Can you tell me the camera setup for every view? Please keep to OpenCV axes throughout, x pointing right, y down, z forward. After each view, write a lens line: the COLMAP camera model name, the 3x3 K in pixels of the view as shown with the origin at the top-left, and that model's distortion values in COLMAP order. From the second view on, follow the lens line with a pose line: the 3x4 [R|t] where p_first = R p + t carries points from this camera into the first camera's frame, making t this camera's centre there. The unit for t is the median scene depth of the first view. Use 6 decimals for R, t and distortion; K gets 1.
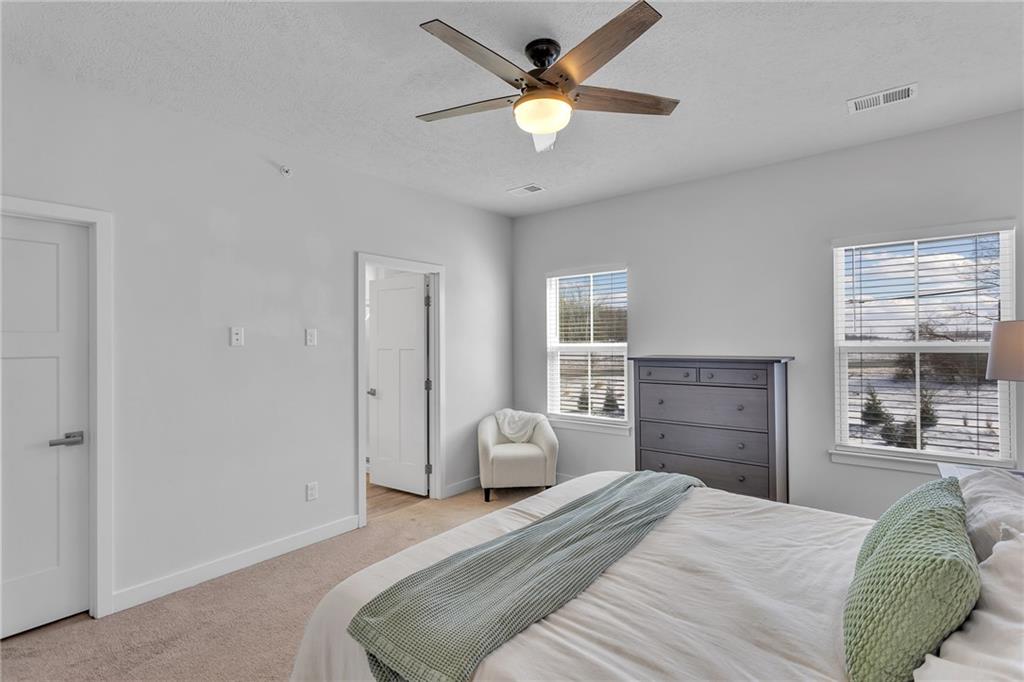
lens RADIAL K [[480.2, 0, 512.0], [0, 480.2, 341.0], [0, 0, 1]] dist [-0.001287, -0.000025]
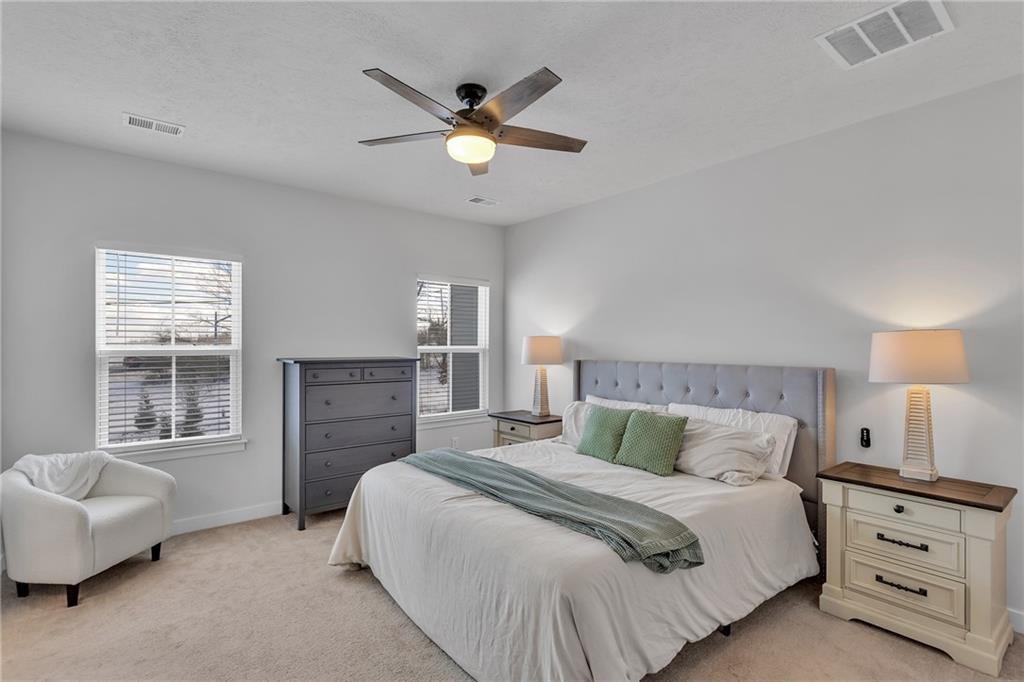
lens RADIAL K [[490.3, 0, 512.0], [0, 490.3, 341.0], [0, 0, 1]] dist [0.001084, 0.000053]
pose [[0.208115, 0.016180, 0.977971, -0.499891], [-0.007837, 0.999859, -0.014874, 0.005229], [-0.978073, -0.004569, 0.208212, 0.304012]]
